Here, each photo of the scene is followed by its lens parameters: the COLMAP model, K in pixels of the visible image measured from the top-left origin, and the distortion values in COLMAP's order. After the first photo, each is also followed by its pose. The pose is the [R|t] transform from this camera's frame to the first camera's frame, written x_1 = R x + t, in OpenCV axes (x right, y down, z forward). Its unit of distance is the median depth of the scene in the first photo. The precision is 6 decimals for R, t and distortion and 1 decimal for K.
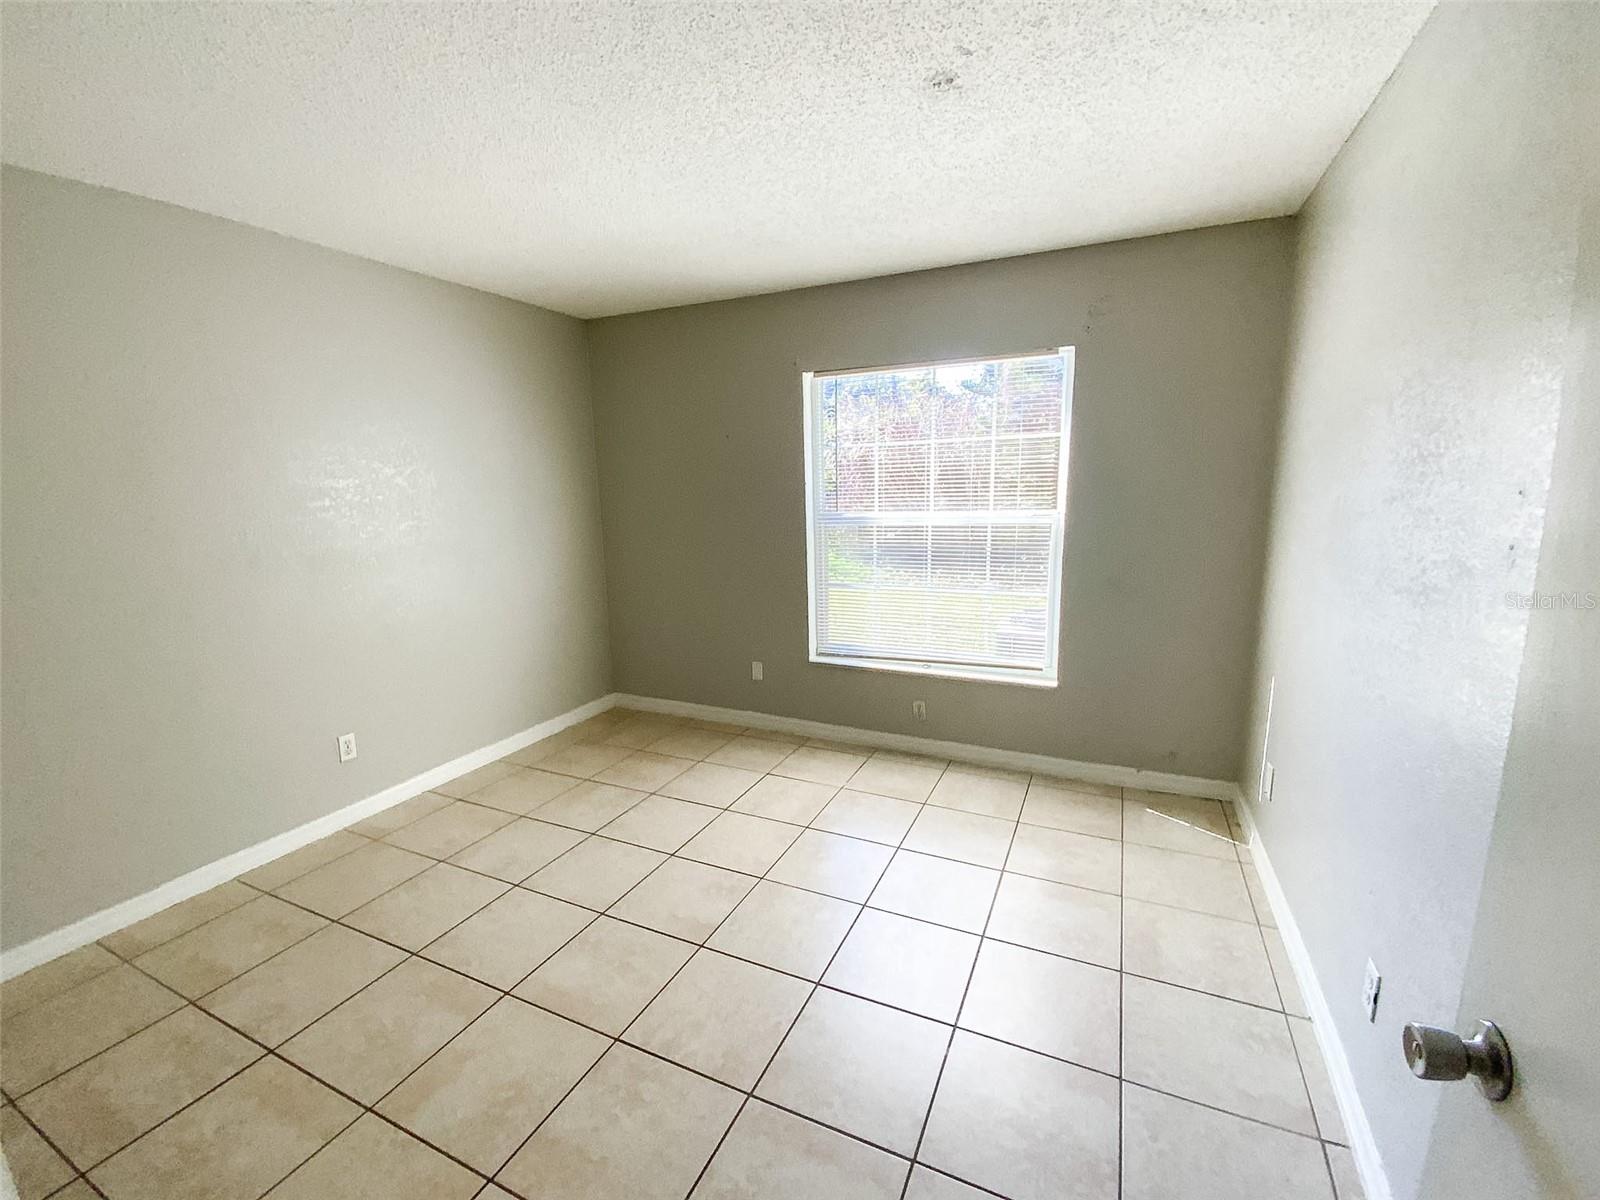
lens RADIAL K [[683.3, 0, 804.5], [0, 683.3, 601.1], [0, 0, 1]] dist [0.045341, -0.031640]
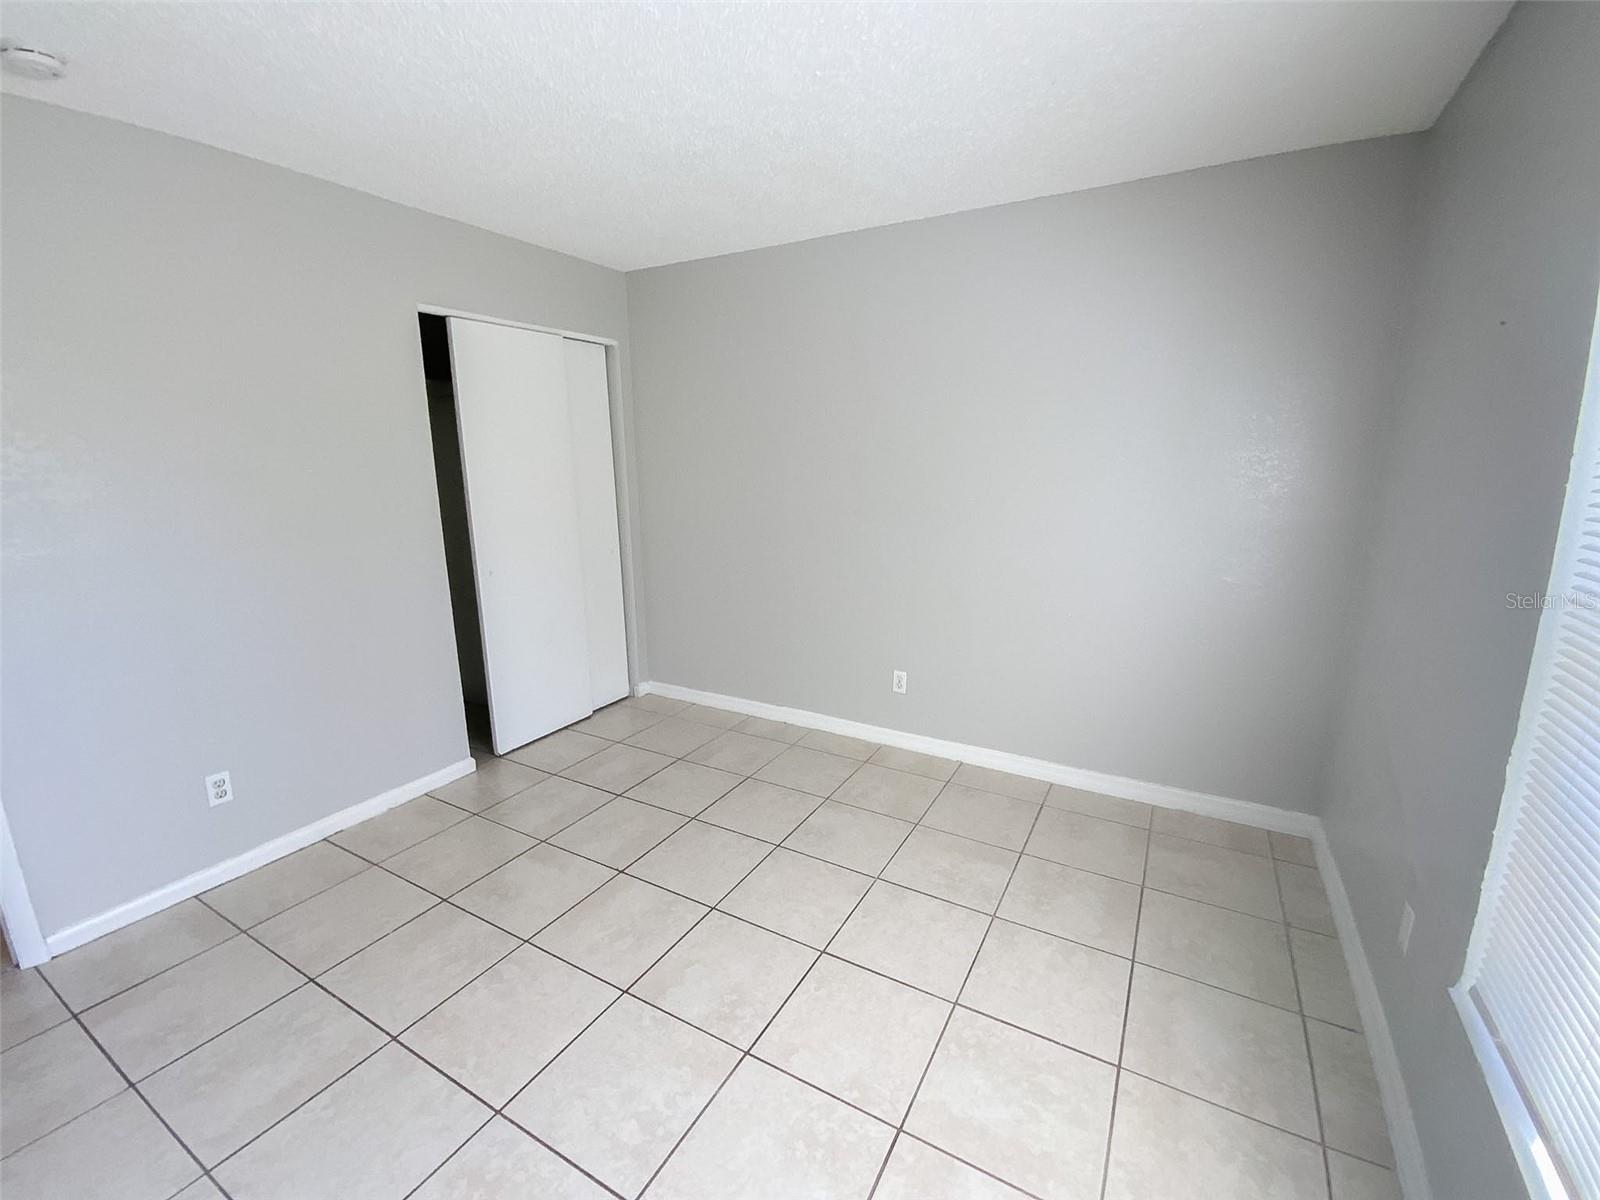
lens RADIAL K [[683.3, 0, 804.5], [0, 683.3, 601.1], [0, 0, 1]] dist [0.045341, -0.031640]
pose [[-0.097523, 0.222483, -0.970047, 0.436785], [-0.159925, 0.958523, 0.235918, -0.163453], [0.982300, 0.178142, -0.057897, 0.922792]]
